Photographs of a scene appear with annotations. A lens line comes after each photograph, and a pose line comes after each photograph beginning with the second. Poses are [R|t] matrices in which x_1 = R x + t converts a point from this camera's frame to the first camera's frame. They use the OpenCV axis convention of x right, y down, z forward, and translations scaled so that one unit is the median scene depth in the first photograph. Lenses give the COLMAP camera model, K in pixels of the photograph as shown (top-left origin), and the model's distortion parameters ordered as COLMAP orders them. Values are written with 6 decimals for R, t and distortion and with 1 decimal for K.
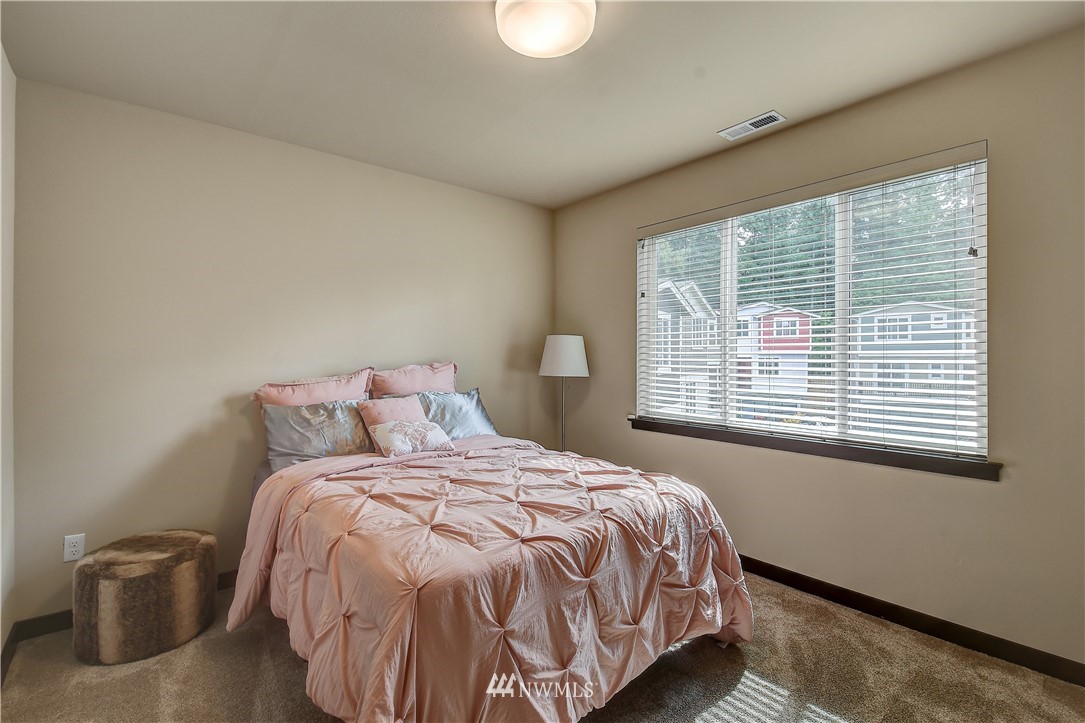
lens RADIAL K [[481.6, 0, 536.6], [0, 481.6, 354.4], [0, 0, 1]] dist [0.021688, 0.000109]
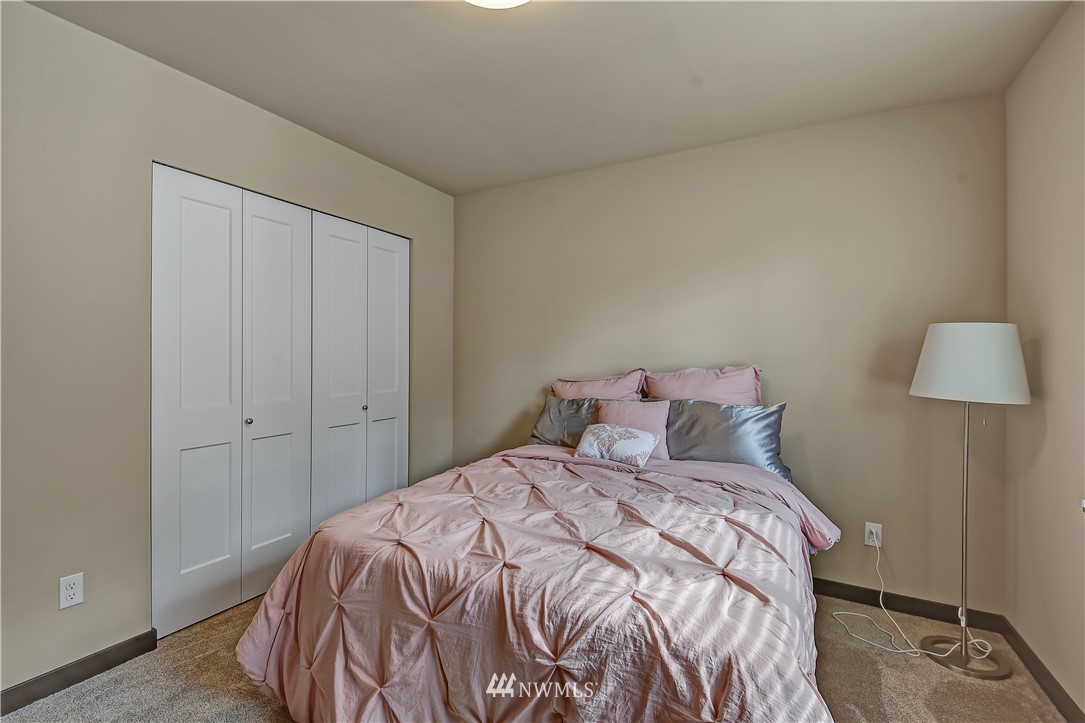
lens RADIAL K [[481.6, 0, 536.6], [0, 481.6, 354.4], [0, 0, 1]] dist [0.021688, 0.000109]
pose [[0.364112, 0.009979, -0.931302, 0.555453], [-0.005776, 0.999948, 0.008456, -0.011335], [0.931337, 0.002300, 0.364150, 0.488464]]
